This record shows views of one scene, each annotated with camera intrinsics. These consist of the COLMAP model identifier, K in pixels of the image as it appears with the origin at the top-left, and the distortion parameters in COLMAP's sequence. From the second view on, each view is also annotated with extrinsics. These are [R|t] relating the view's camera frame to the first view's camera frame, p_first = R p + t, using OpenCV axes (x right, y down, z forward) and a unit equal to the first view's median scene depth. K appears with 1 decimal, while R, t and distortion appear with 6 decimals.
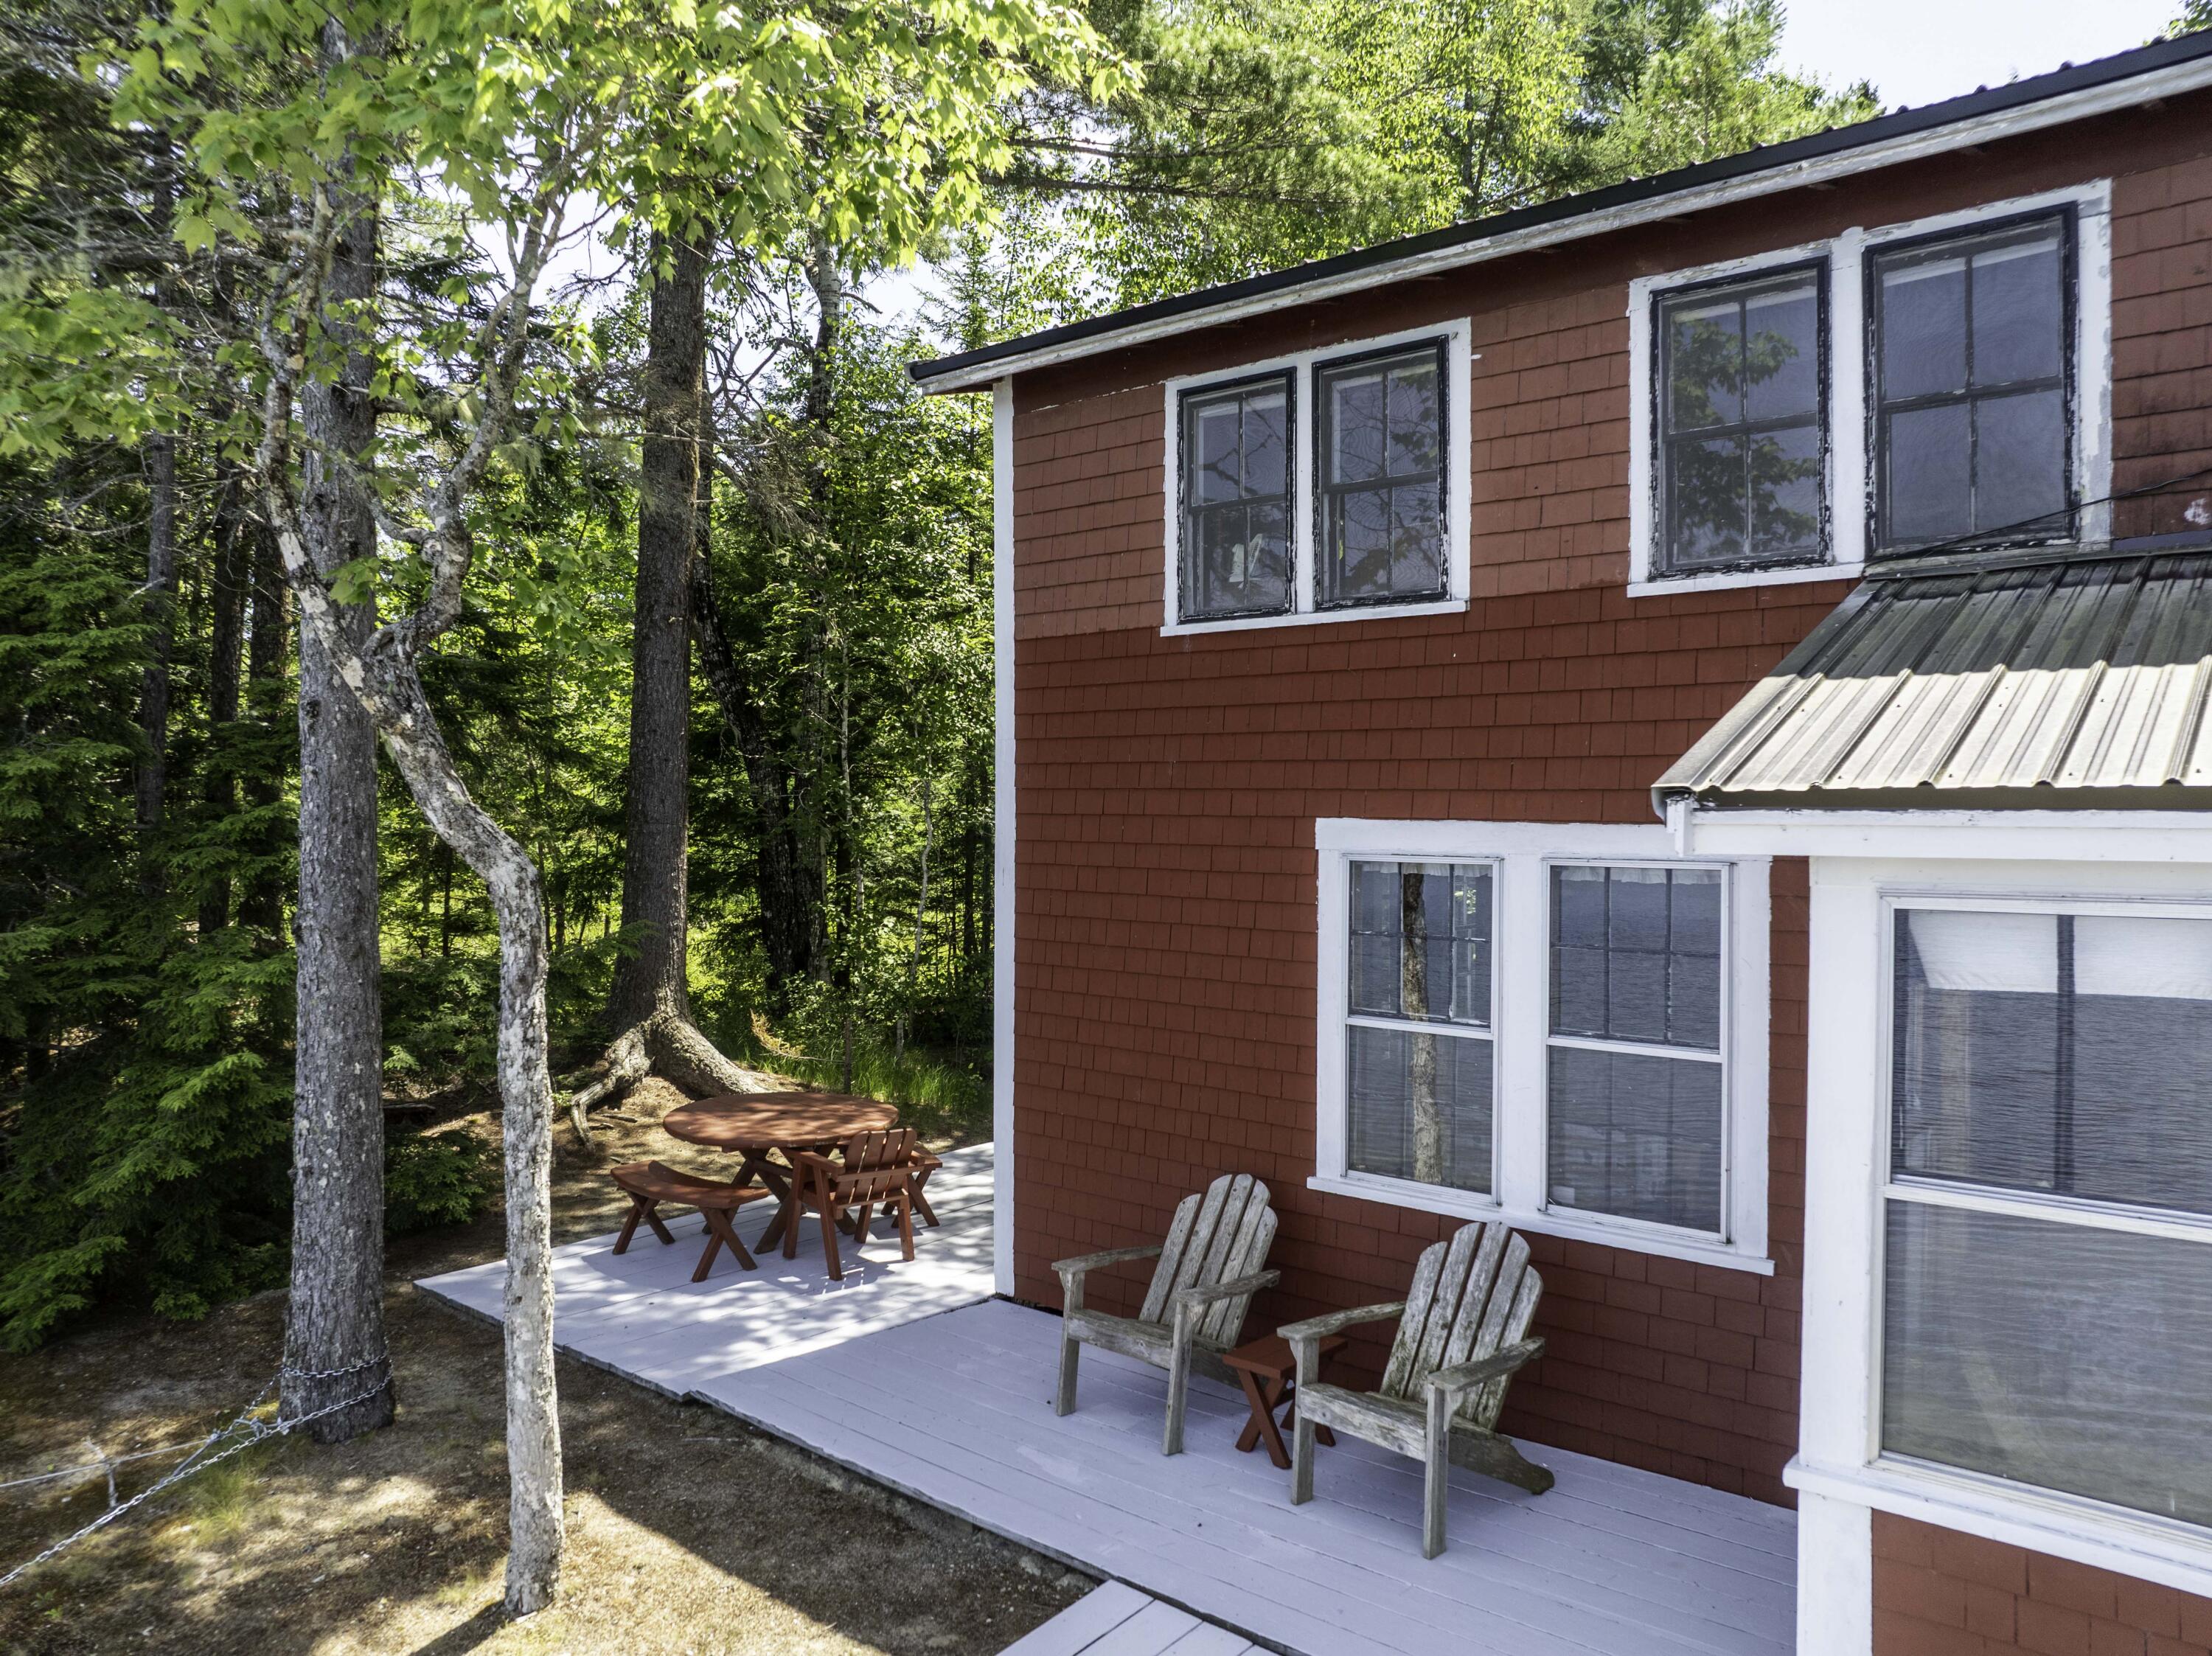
lens RADIAL K [[1558.6, 0, 1104.5], [0, 1558.6, 832.5], [0, 0, 1]] dist [-0.034126, -0.002555]
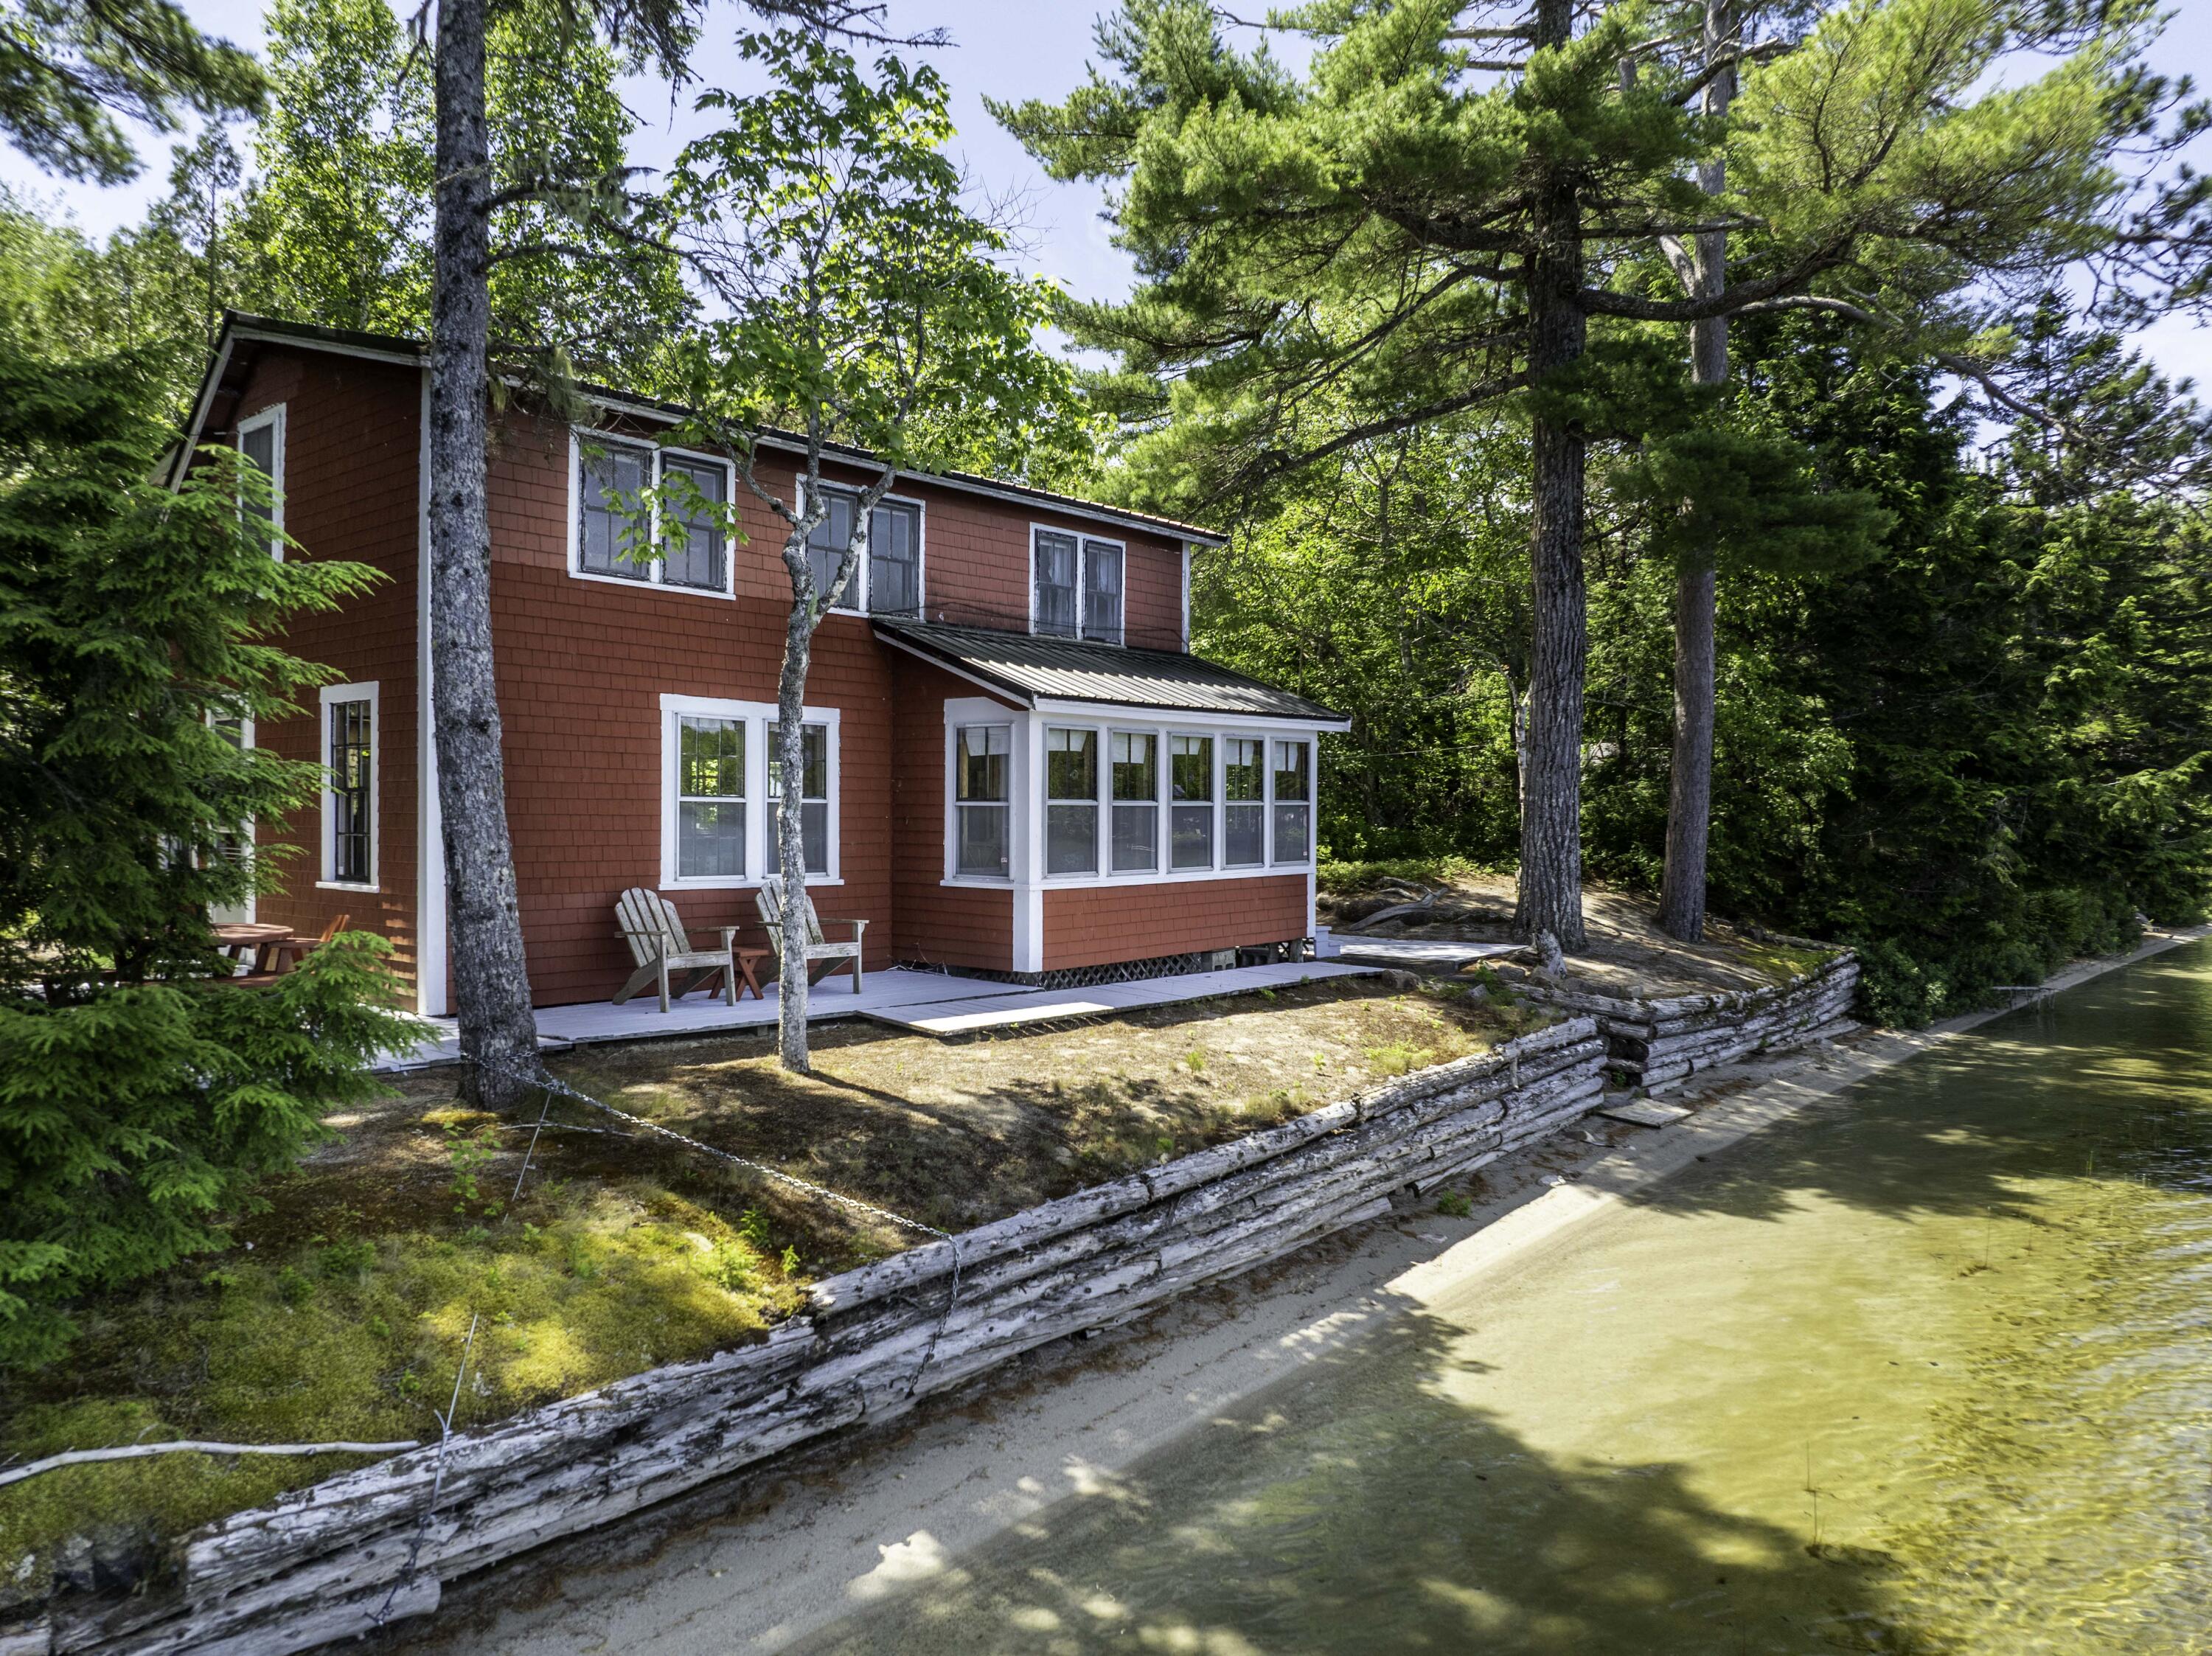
lens RADIAL K [[1558.6, 0, 1114.1], [0, 1558.6, 835.9], [0, 0, 1]] dist [-0.034126, -0.002555]
pose [[-0.012668, -0.019049, 0.999738, -1.947265], [0.000606, 0.999818, 0.019058, 0.141879], [-0.999920, 0.000847, -0.012654, 0.527775]]
